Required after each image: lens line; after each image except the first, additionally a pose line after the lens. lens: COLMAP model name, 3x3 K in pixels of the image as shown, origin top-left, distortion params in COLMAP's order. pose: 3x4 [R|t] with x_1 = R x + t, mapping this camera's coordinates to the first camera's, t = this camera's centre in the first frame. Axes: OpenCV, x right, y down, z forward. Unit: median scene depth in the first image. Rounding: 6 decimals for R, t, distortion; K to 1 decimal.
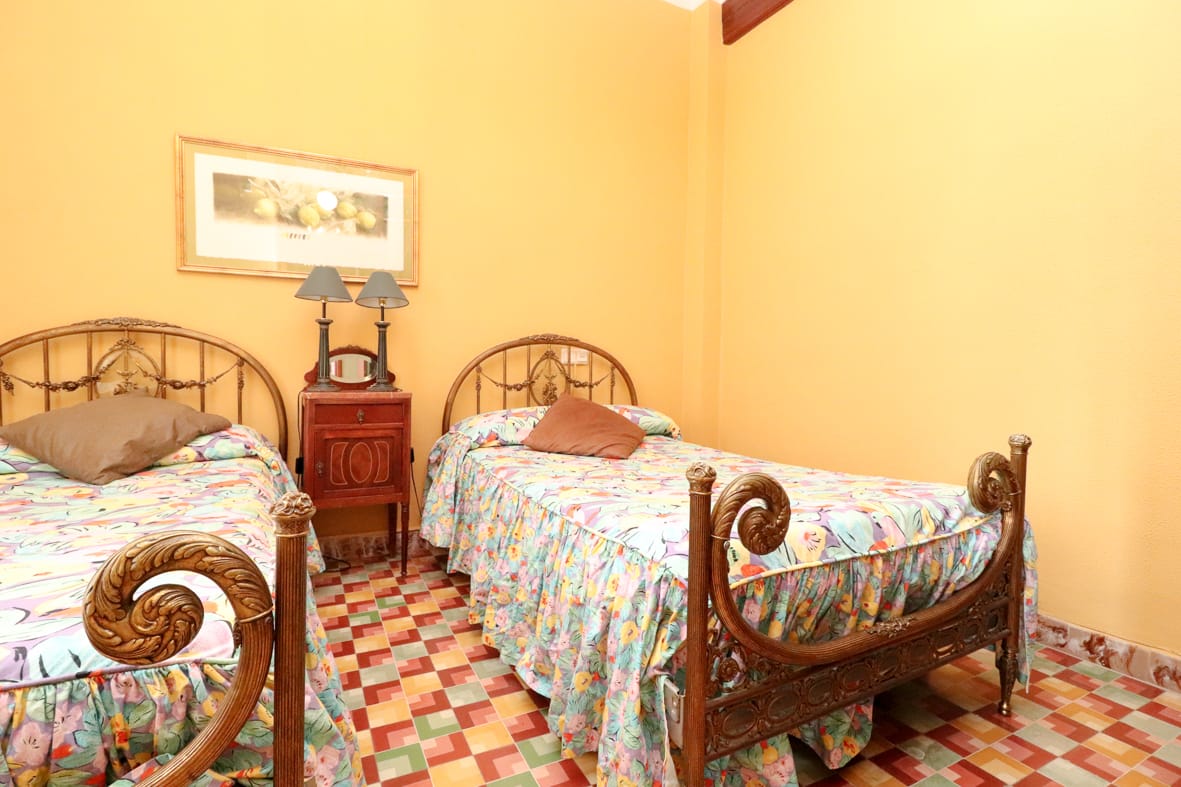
lens RADIAL K [[569.2, 0, 590.5], [0, 569.2, 393.5], [0, 0, 1]] dist [-0.002182, -0.000677]
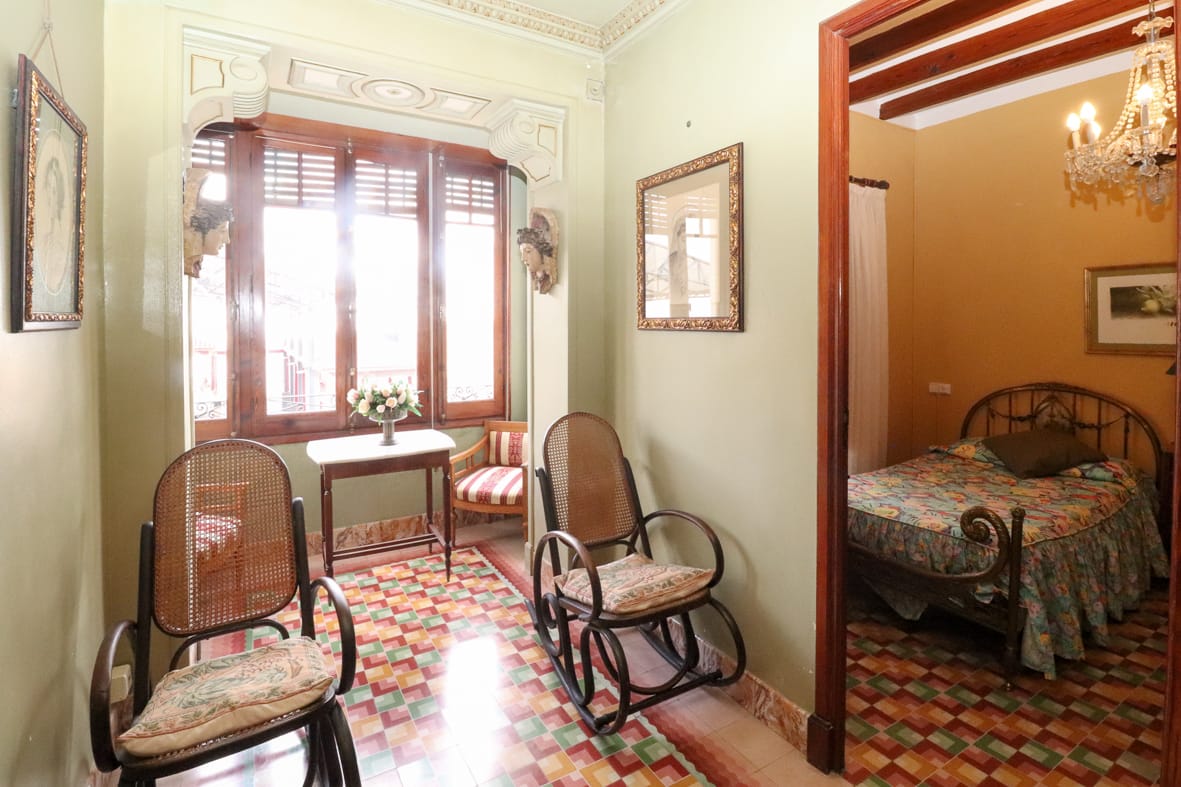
lens RADIAL K [[575.8, 0, 588.3], [0, 575.8, 335.4], [0, 0, 1]] dist [-0.000645, -0.000568]
pose [[0.077780, -0.003841, -0.996963, 0.795500], [-0.040492, 0.999155, -0.007009, -0.207221], [0.996148, 0.040914, 0.077559, -0.523956]]
